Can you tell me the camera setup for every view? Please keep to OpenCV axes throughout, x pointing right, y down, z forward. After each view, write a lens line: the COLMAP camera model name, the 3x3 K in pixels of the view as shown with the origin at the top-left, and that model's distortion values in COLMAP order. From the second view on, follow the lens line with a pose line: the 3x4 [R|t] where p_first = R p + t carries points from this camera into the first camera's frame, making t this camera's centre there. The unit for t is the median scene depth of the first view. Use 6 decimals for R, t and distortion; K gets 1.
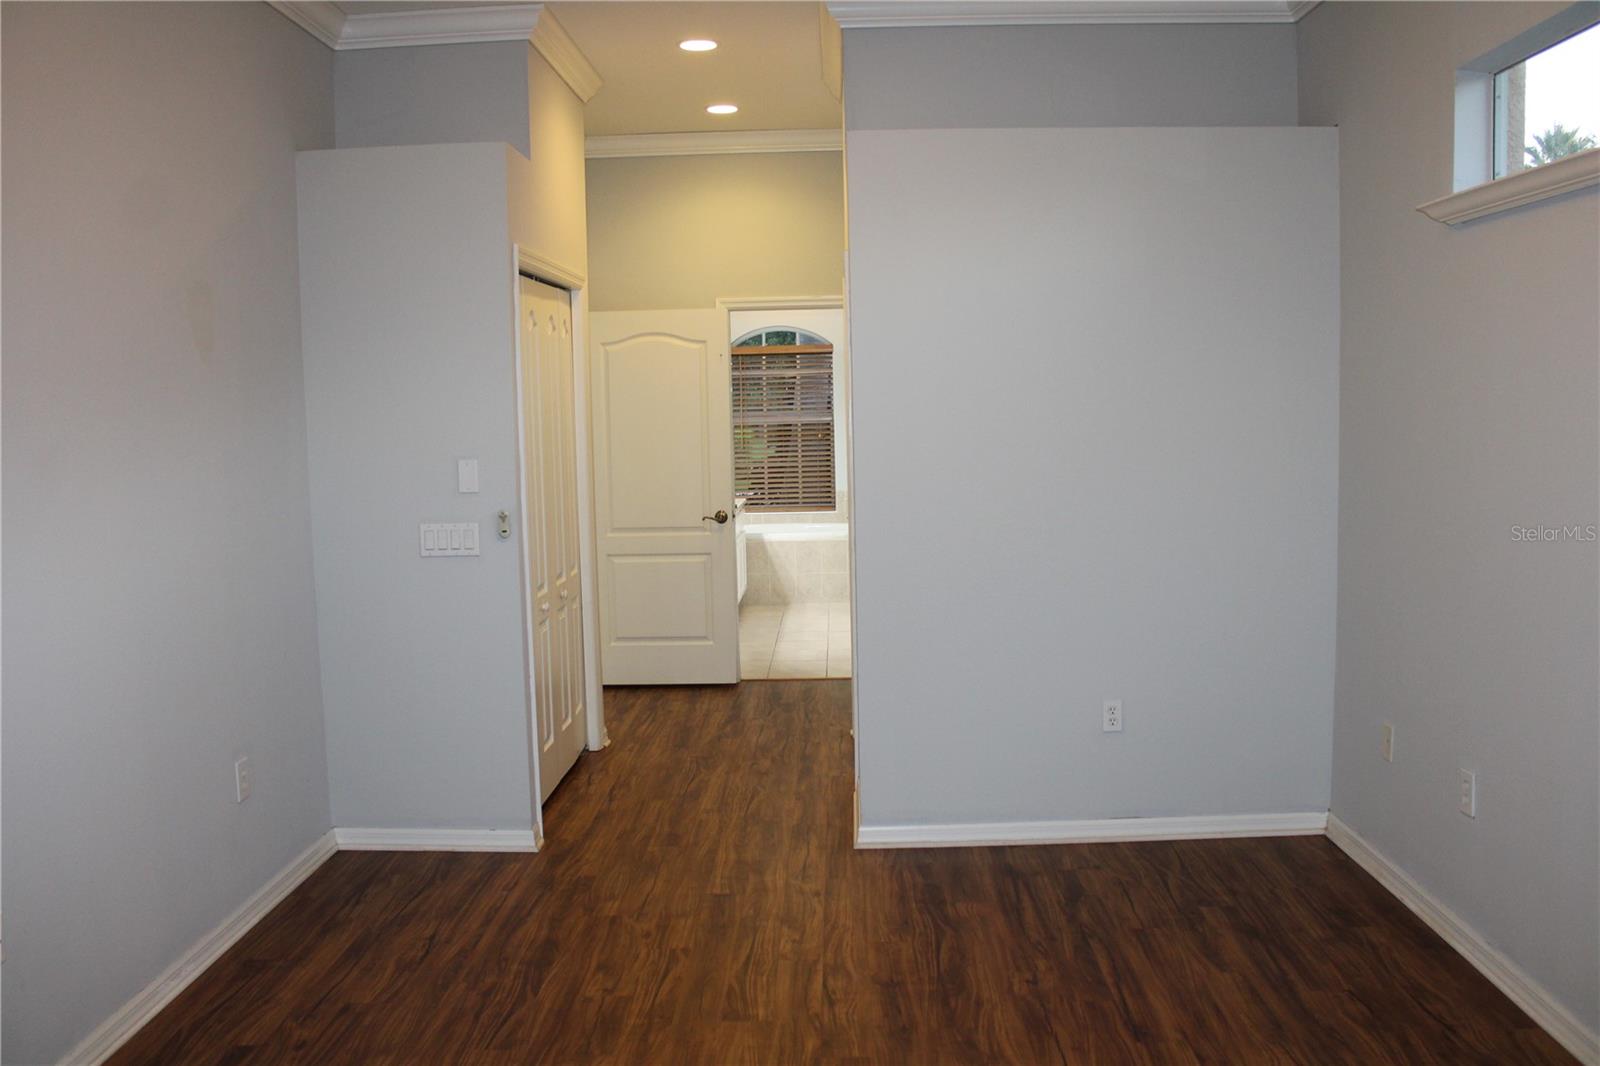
lens RADIAL K [[1340.9, 0, 799.2], [0, 1340.9, 534.6], [0, 0, 1]] dist [-0.156859, 0.139337]
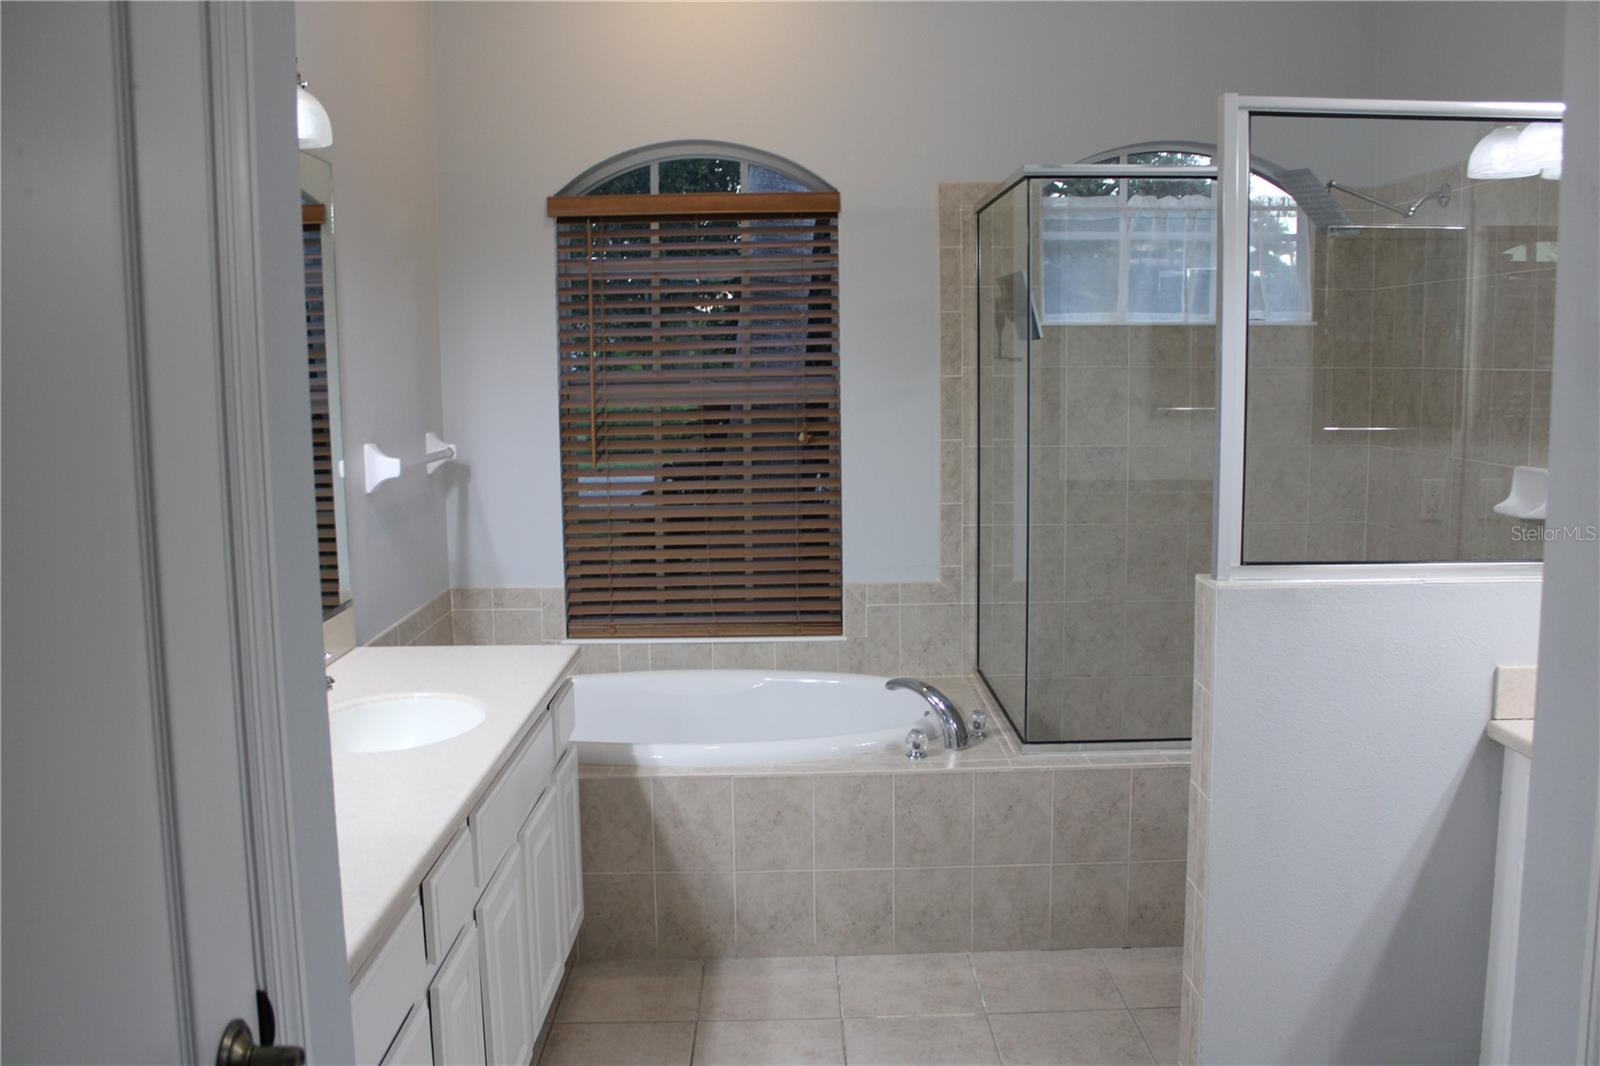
lens RADIAL K [[1340.9, 0, 802.1], [0, 1340.9, 531.8], [0, 0, 1]] dist [-0.156859, 0.139337]
pose [[0.999096, 0.004084, 0.042308, -0.000242], [-0.004953, 0.999779, 0.020445, -0.055042], [-0.042215, -0.020636, 0.998895, 0.627001]]
